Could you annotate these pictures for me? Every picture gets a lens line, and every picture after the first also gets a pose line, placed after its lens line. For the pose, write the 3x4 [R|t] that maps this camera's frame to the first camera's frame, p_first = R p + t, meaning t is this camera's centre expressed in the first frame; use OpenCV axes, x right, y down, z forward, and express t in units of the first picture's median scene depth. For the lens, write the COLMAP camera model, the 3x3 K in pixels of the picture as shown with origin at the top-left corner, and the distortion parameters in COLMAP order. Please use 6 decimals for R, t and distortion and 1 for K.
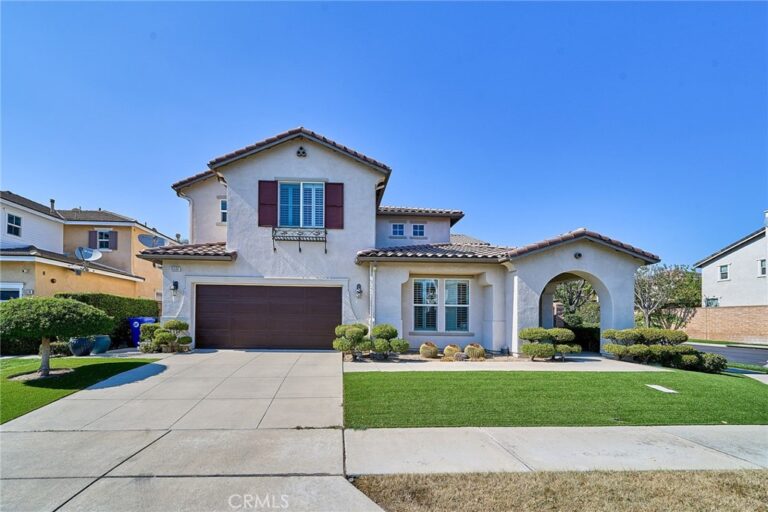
lens RADIAL K [[267.7, 0, 393.9], [0, 267.7, 274.4], [0, 0, 1]] dist [-0.000066, -0.000739]
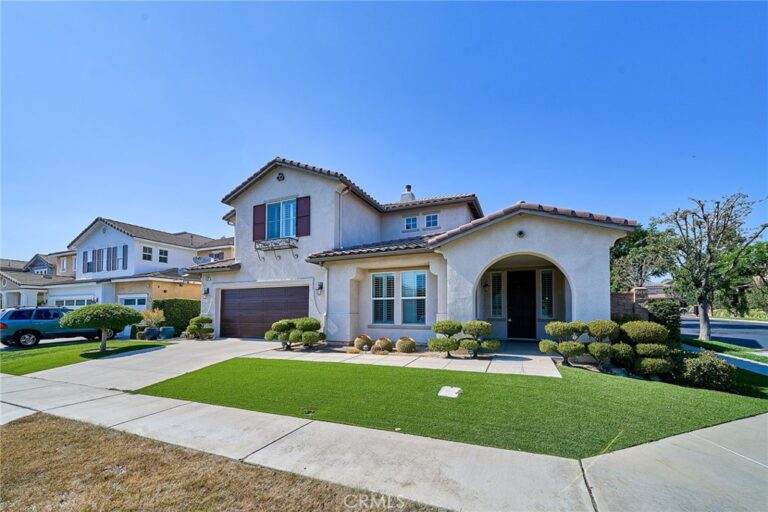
lens RADIAL K [[267.7, 0, 385.4], [0, 267.7, 257.0], [0, 0, 1]] dist [-0.000066, -0.000739]
pose [[0.922054, -0.094172, -0.375431, 0.532595], [0.079881, 0.995368, -0.053488, 0.012468], [0.378729, 0.019329, 0.925306, 0.054848]]
